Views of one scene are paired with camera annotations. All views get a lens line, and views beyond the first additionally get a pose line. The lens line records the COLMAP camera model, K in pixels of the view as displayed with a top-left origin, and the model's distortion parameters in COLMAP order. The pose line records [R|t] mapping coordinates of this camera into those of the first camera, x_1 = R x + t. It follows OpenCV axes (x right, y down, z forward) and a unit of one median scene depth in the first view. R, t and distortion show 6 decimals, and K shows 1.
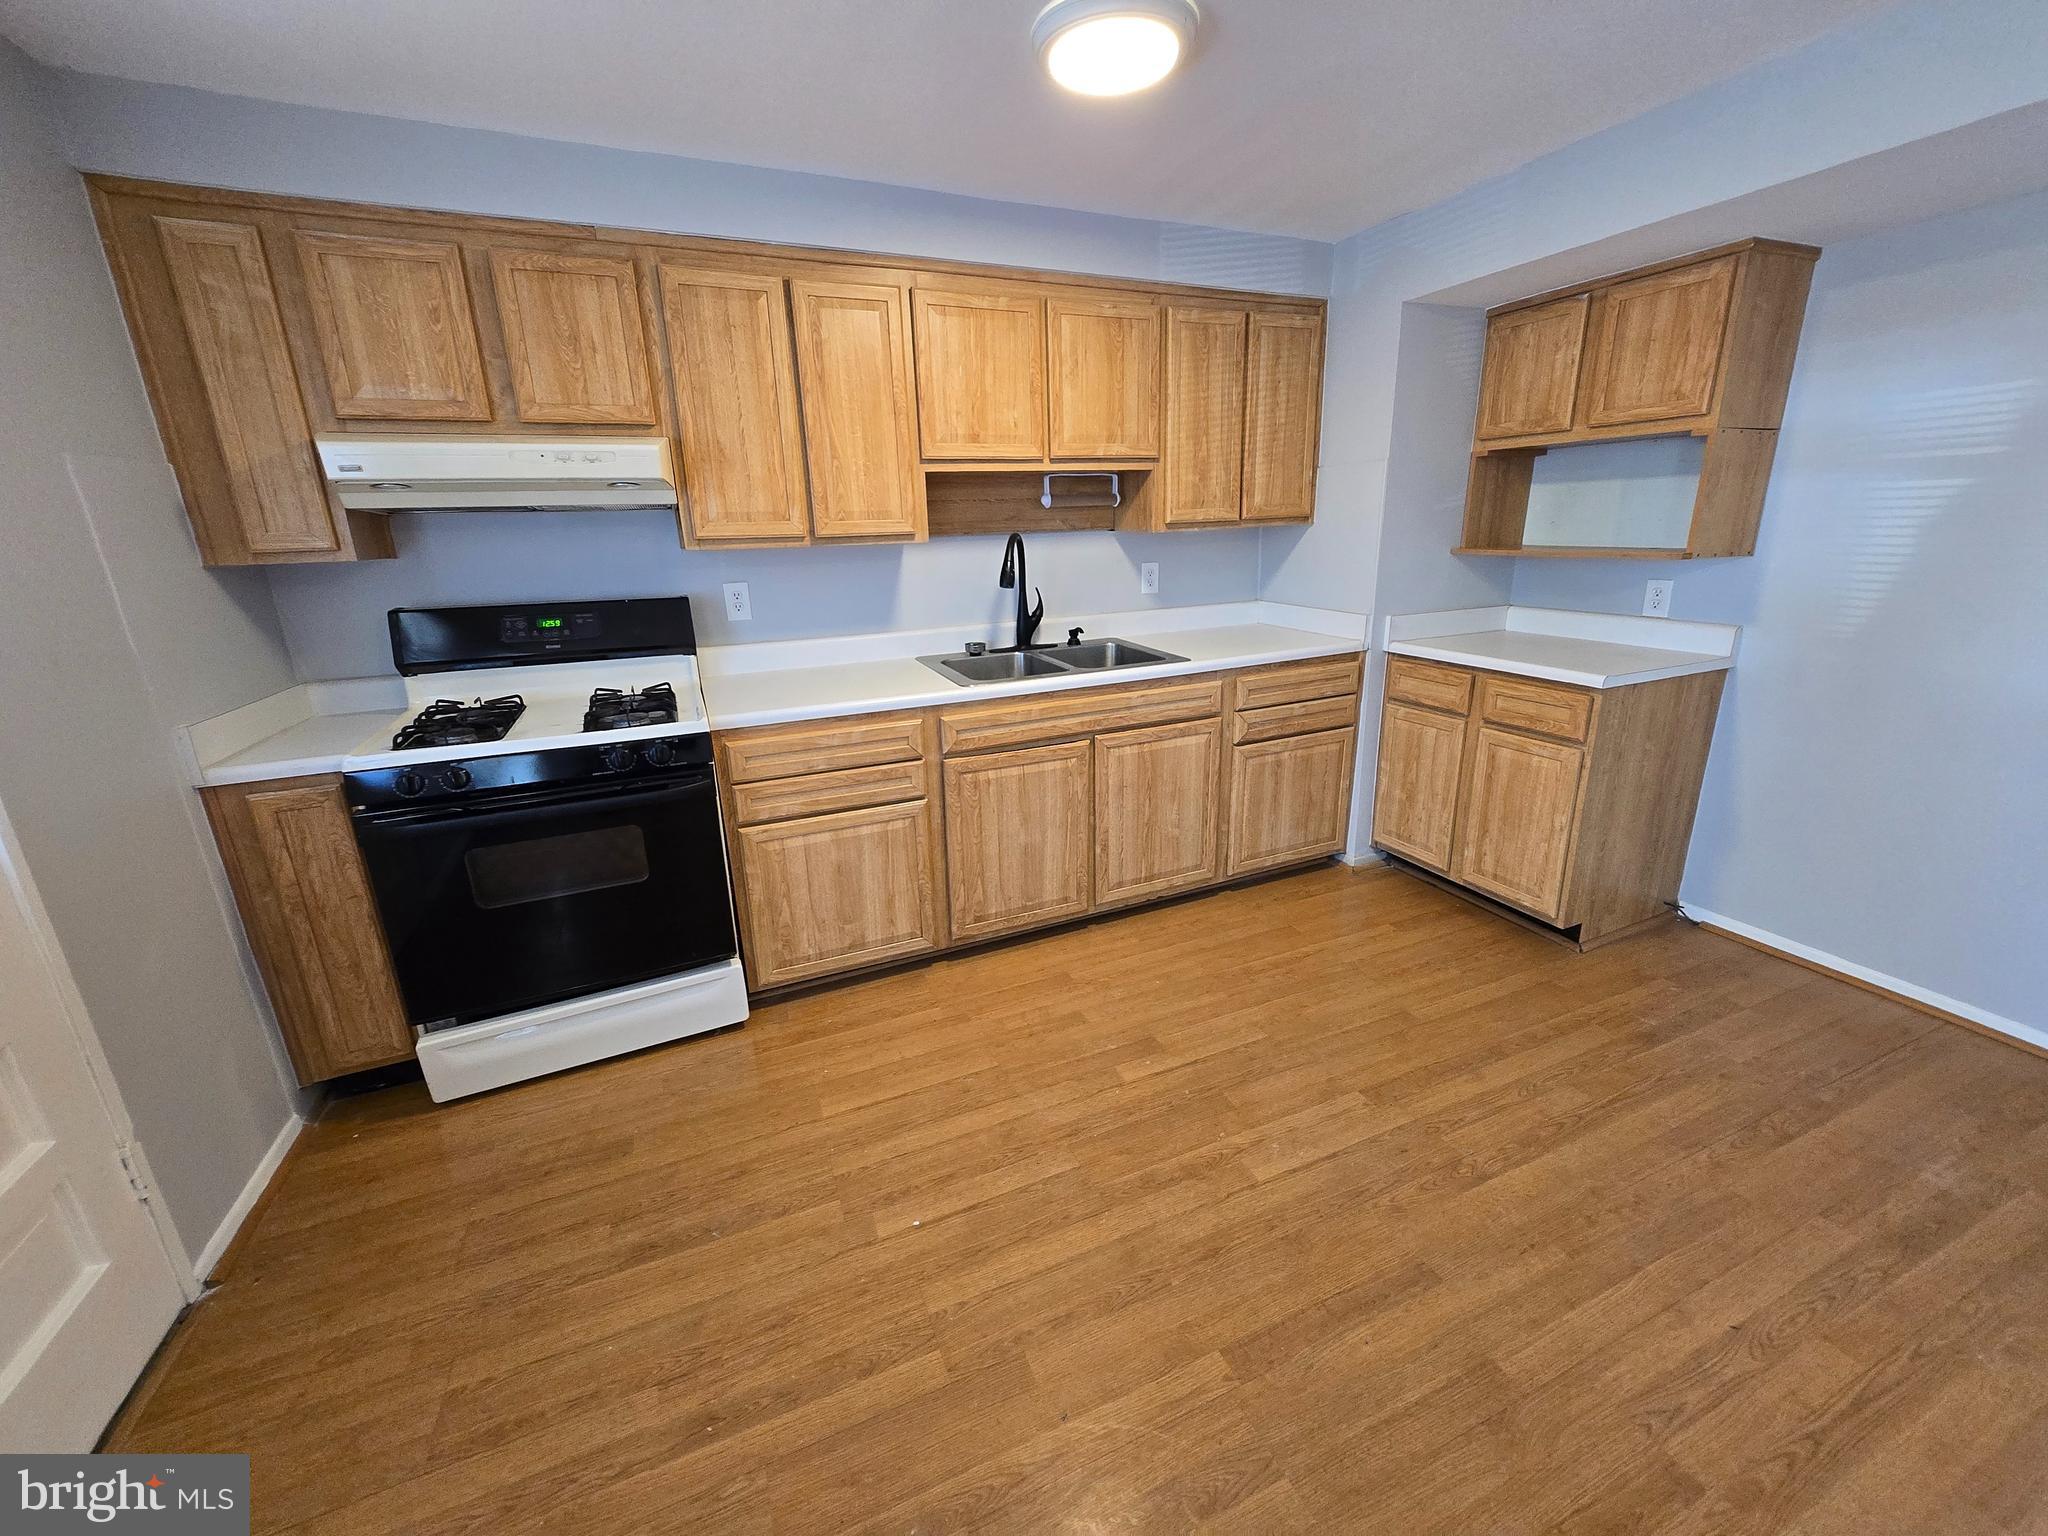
lens RADIAL K [[812.9, 0, 1032.7], [0, 812.9, 760.8], [0, 0, 1]] dist [0.007941, -0.002761]
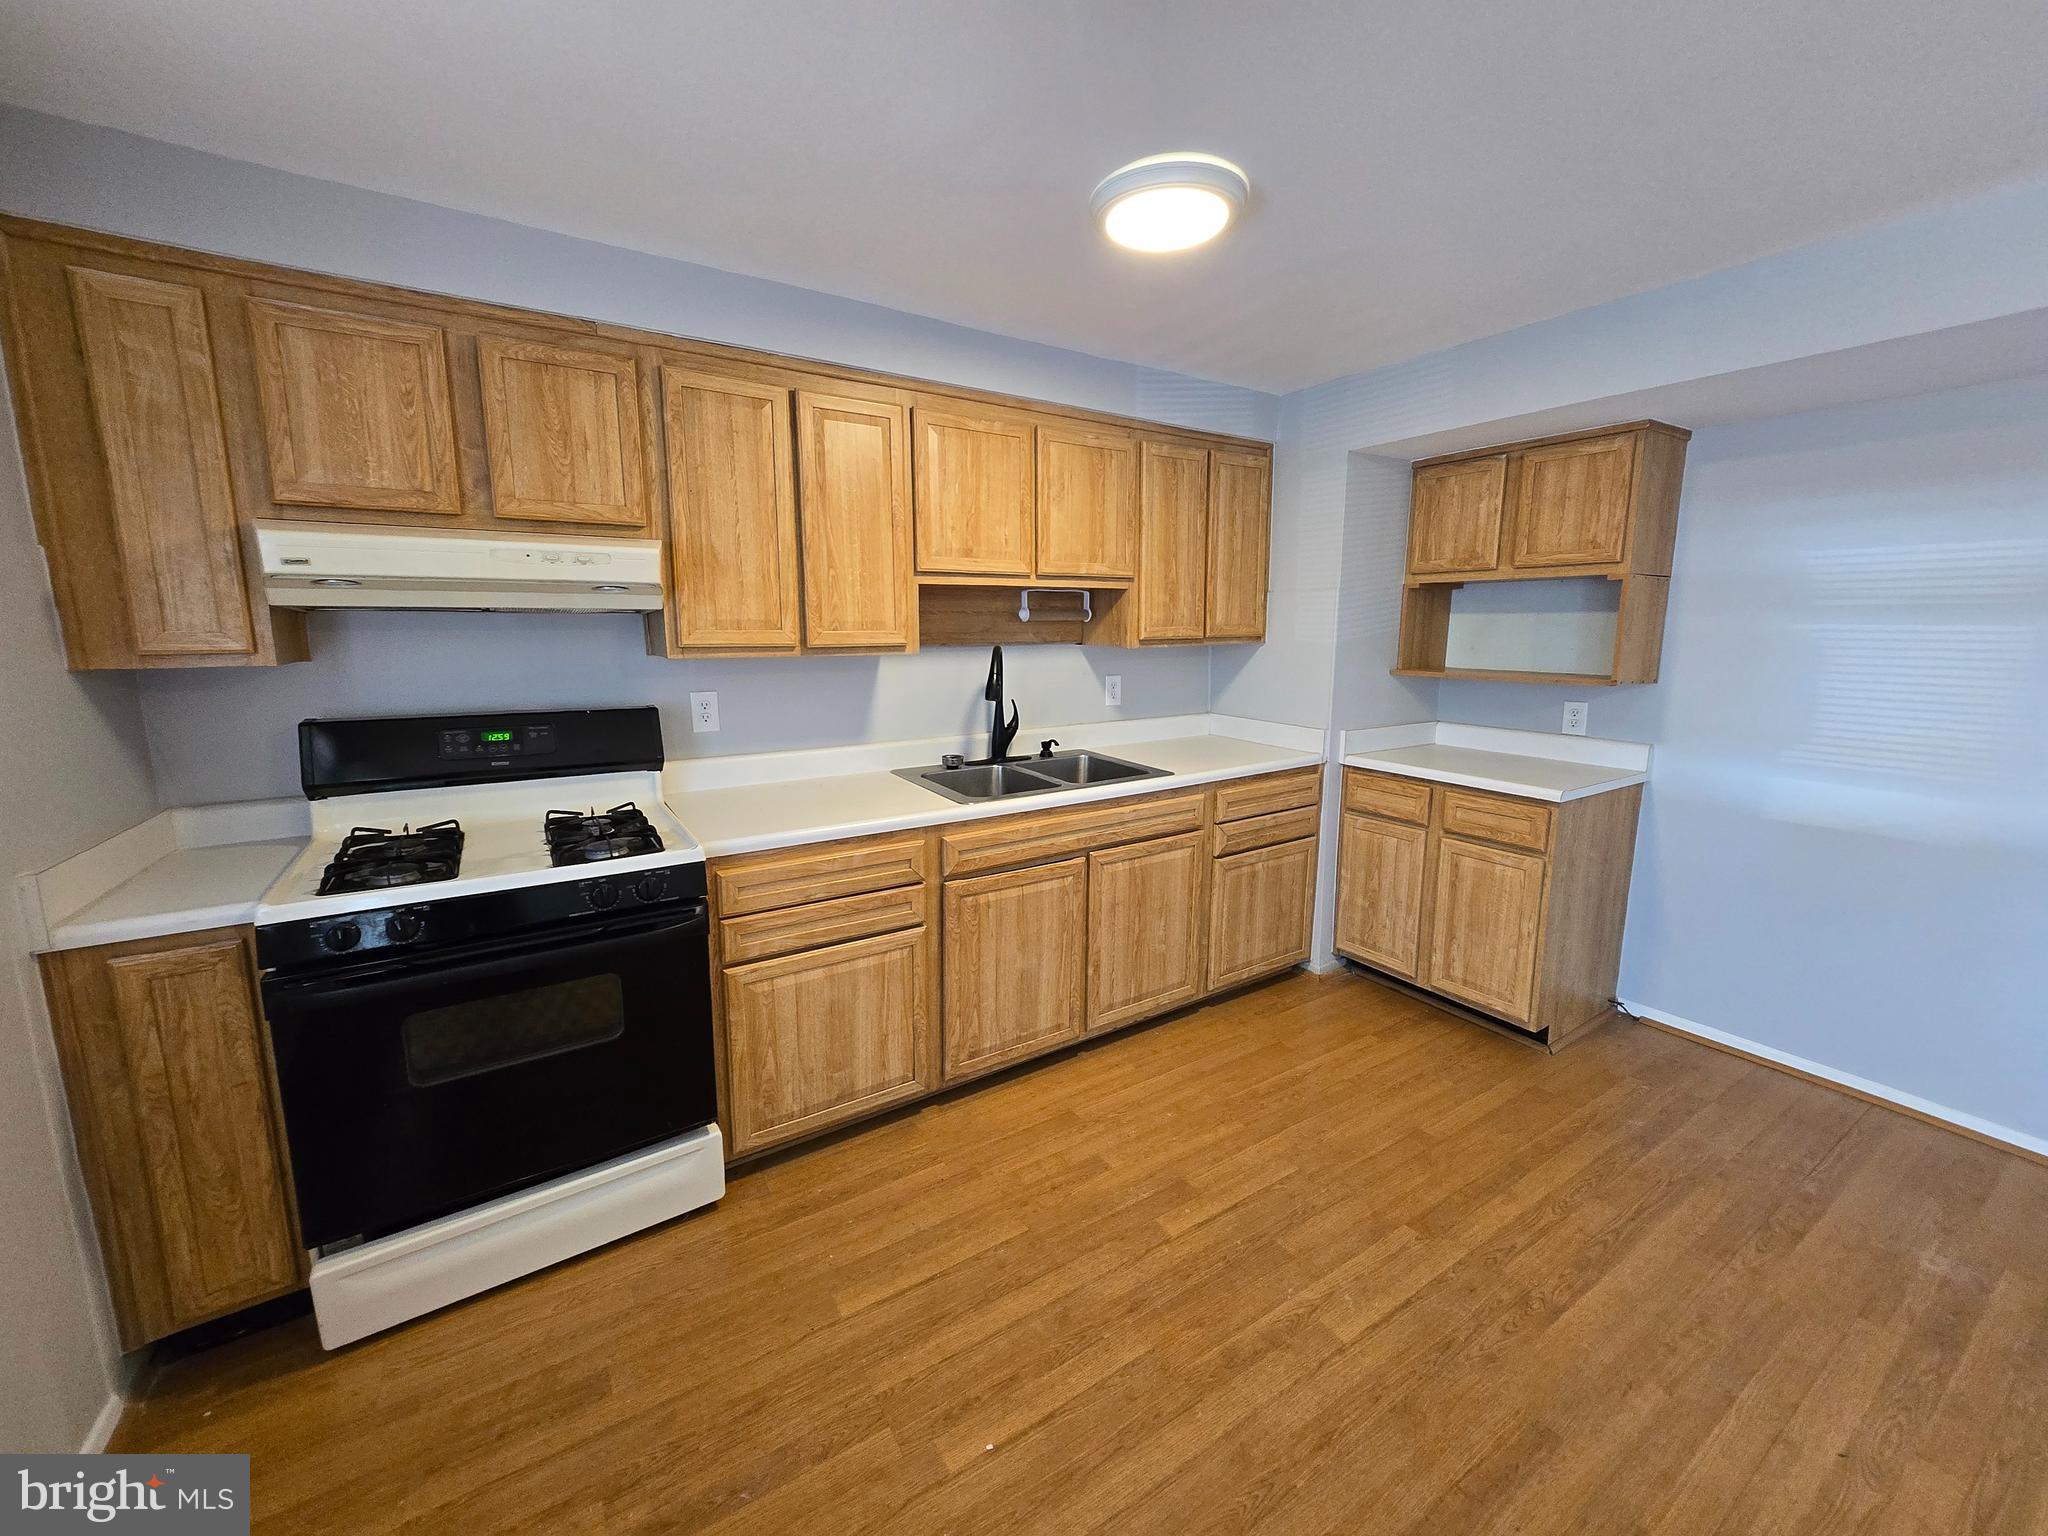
lens RADIAL K [[812.9, 0, 1021.0], [0, 812.9, 757.1], [0, 0, 1]] dist [0.007941, -0.002761]
pose [[0.986080, 0.001411, 0.166264, -0.190304], [0.019063, 0.992411, -0.121479, -0.031295], [-0.165174, 0.122957, 0.978570, 0.055791]]
